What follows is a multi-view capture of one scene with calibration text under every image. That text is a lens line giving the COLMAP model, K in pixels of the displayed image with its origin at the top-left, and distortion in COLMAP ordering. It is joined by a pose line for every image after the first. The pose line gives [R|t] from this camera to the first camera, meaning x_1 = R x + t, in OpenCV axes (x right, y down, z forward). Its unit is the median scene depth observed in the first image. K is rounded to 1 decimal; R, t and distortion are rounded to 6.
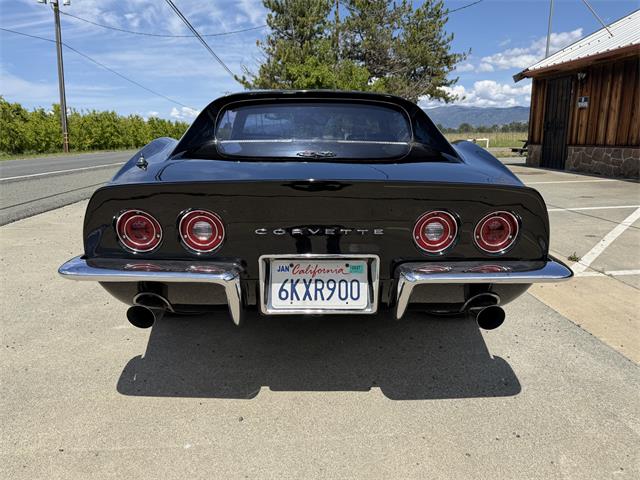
lens RADIAL K [[457.0, 0, 318.6], [0, 457.0, 238.0], [0, 0, 1]] dist [0.037081, -0.044548]
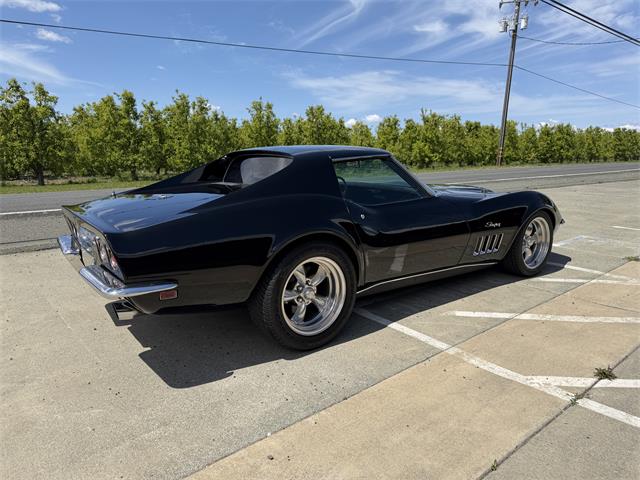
lens RADIAL K [[457.0, 0, 314.2], [0, 457.0, 230.0], [0, 0, 1]] dist [0.037081, -0.044548]
pose [[0.573863, 0.142387, -0.806478, 0.877646], [-0.173718, 0.983524, 0.050034, -0.130970], [0.800315, 0.111387, 0.589143, 0.253547]]
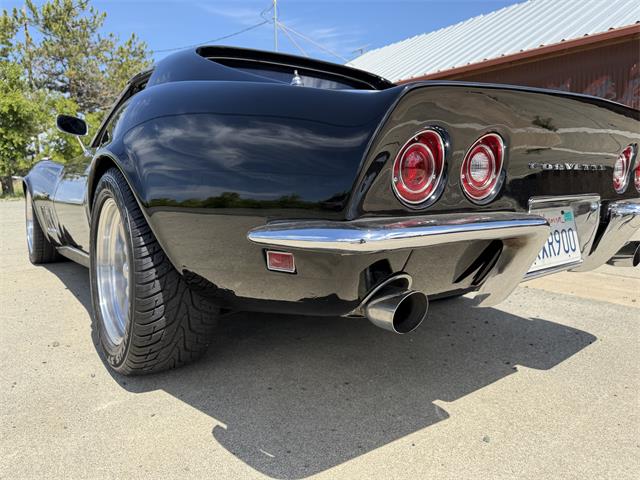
lens RADIAL K [[457.0, 0, 320.9], [0, 457.0, 243.3], [0, 0, 1]] dist [0.037081, -0.044548]
pose [[0.809191, -0.096407, 0.579582, -0.358545], [0.144226, 0.988857, -0.036878, 0.036531], [-0.569569, 0.113433, 0.814079, 0.244142]]
